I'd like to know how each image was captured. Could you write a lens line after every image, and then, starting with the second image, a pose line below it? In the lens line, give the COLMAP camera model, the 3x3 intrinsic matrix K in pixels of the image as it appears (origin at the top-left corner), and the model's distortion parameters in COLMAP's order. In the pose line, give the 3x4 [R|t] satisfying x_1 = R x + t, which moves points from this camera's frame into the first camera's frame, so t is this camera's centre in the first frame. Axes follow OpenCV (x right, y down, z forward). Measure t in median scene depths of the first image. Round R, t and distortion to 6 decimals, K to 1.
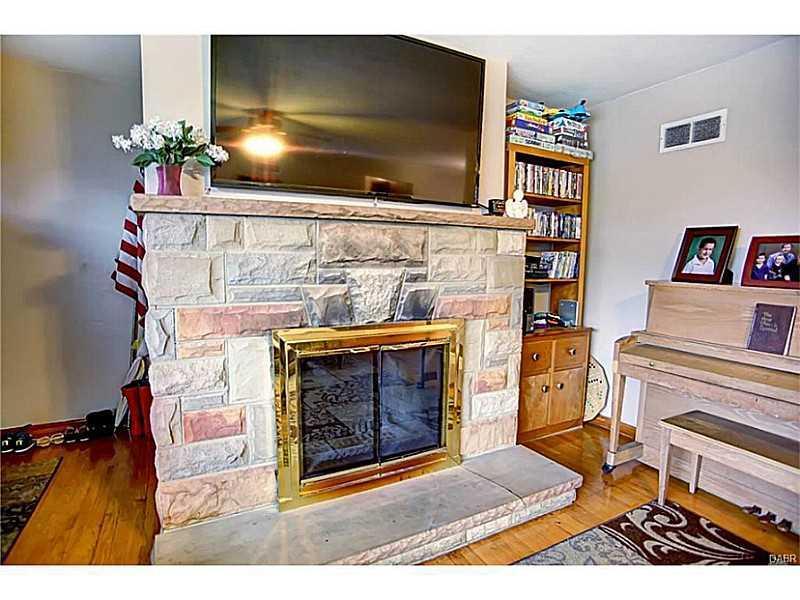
lens RADIAL K [[445.5, 0, 408.8], [0, 445.5, 301.4], [0, 0, 1]] dist [-0.108138, 0.057126]
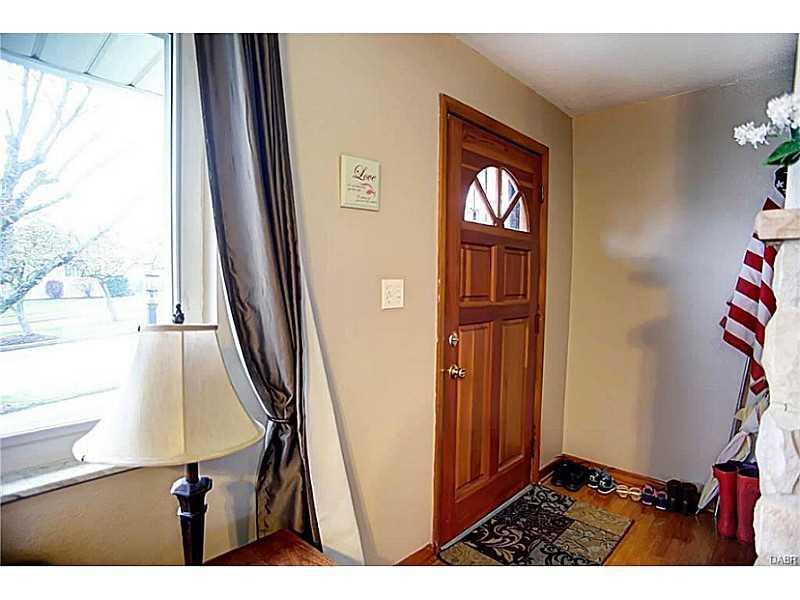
lens RADIAL K [[445.5, 0, 408.8], [0, 445.5, 301.4], [0, 0, 1]] dist [-0.108138, 0.057126]
pose [[0.317329, 0.052918, -0.946838, -0.139006], [-0.109623, 0.993795, 0.018802, -0.050015], [0.941958, 0.097828, 0.321161, 0.211151]]
